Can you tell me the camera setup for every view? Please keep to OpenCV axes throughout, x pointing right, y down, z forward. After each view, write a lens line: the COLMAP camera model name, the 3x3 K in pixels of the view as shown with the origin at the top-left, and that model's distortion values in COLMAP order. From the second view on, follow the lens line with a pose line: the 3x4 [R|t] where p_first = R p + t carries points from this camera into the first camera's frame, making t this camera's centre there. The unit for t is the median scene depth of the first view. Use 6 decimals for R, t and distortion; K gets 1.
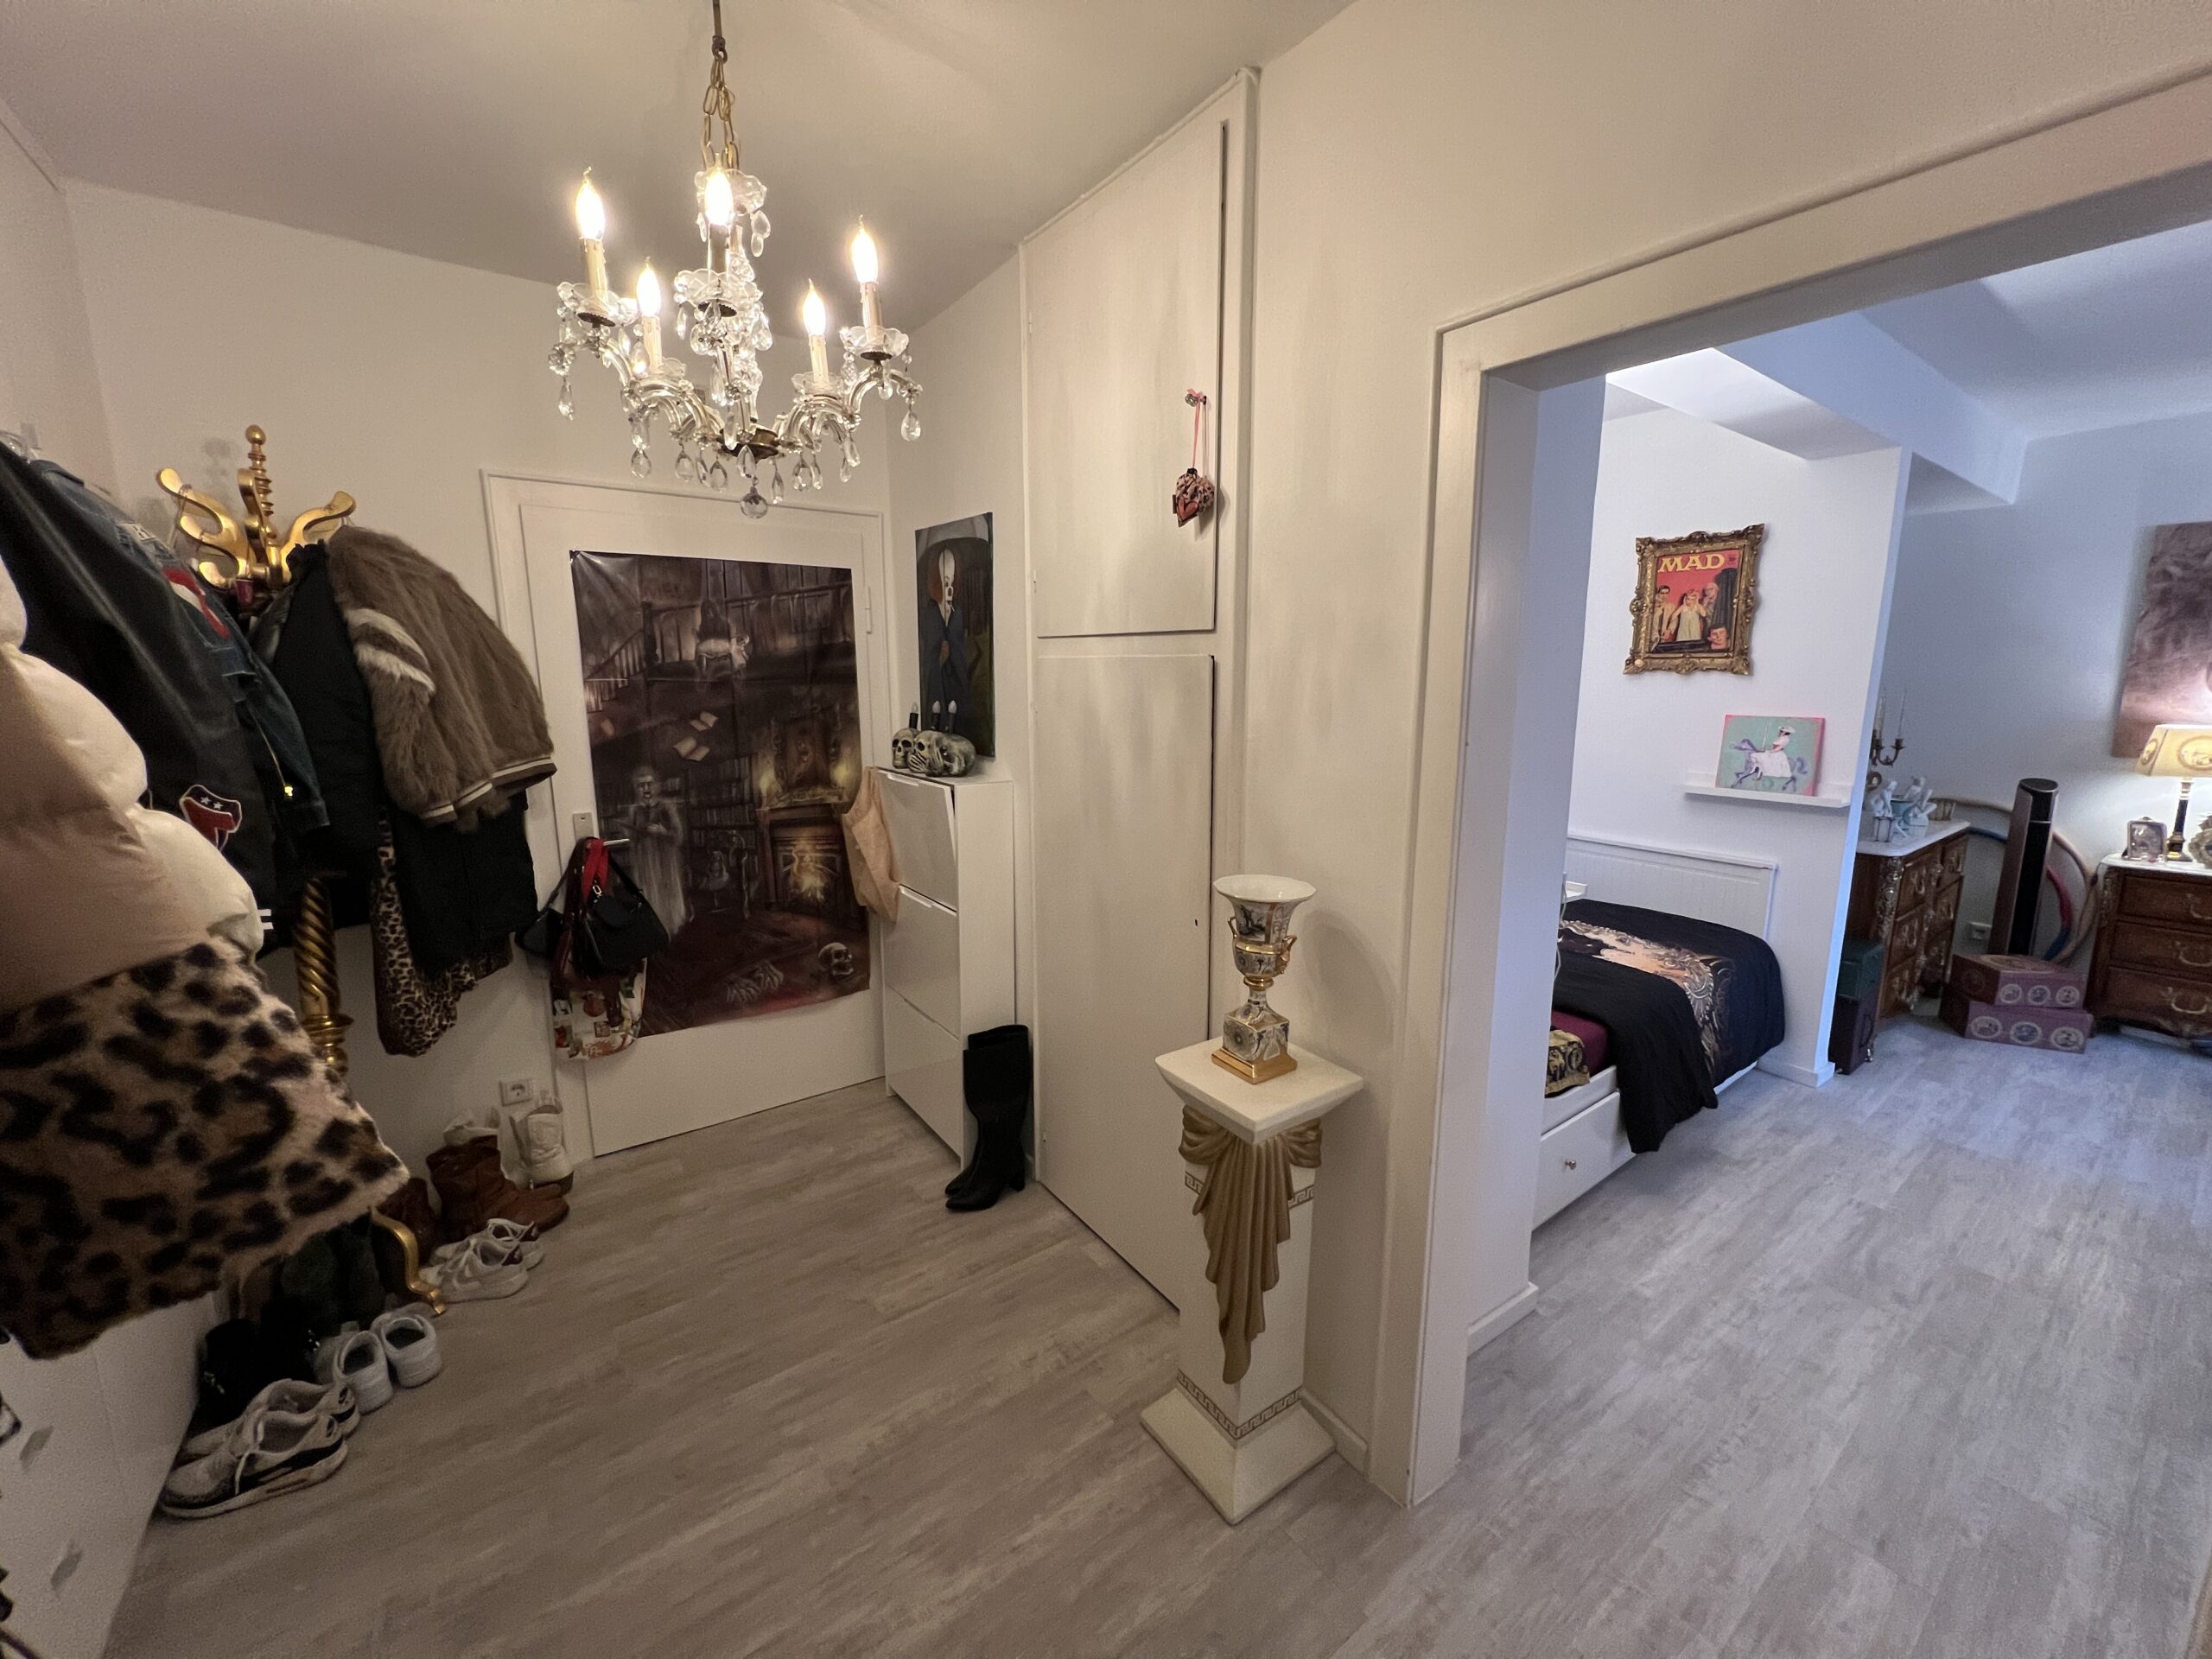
lens RADIAL K [[879.4, 0, 1108.2], [0, 879.4, 824.1], [0, 0, 1]] dist [-0.002553, 0.000648]
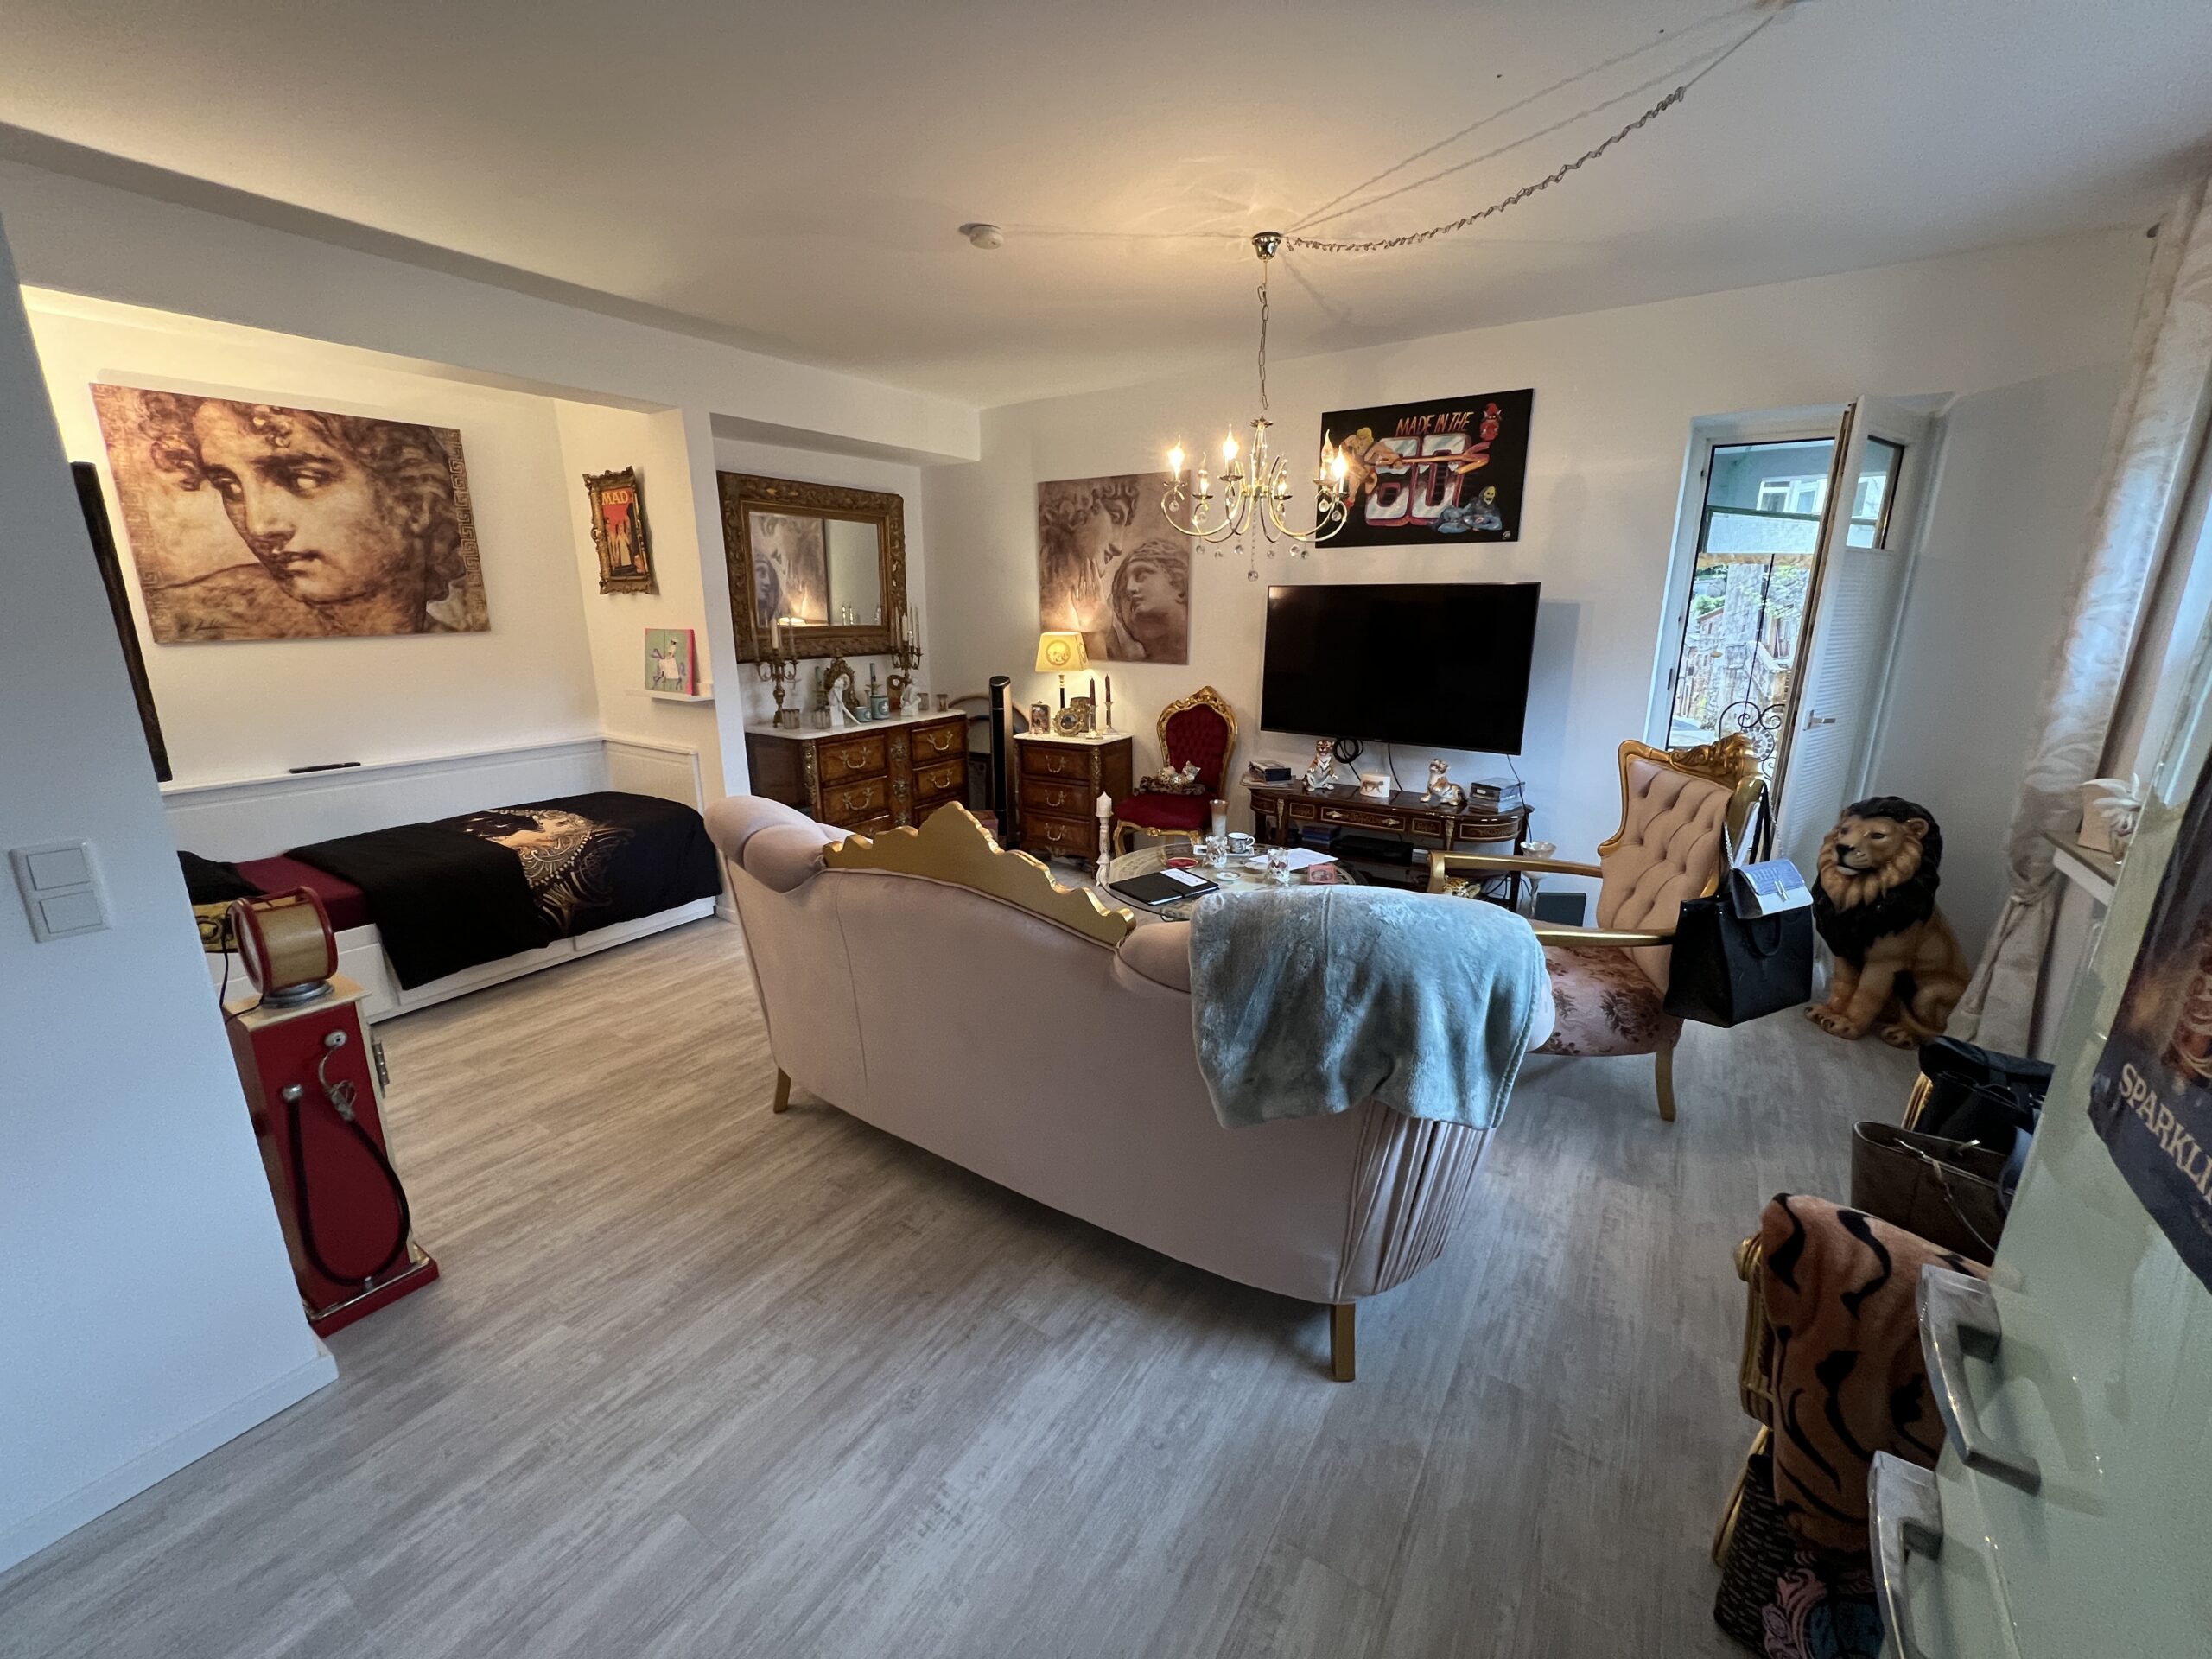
lens RADIAL K [[882.1, 0, 1107.7], [0, 882.1, 824.6], [0, 0, 1]] dist [-0.003698, 0.000797]
pose [[0.936705, -0.086861, 0.339175, 0.846180], [0.060202, 0.994267, 0.088365, 0.072077], [-0.344906, -0.062353, 0.936564, -0.354699]]
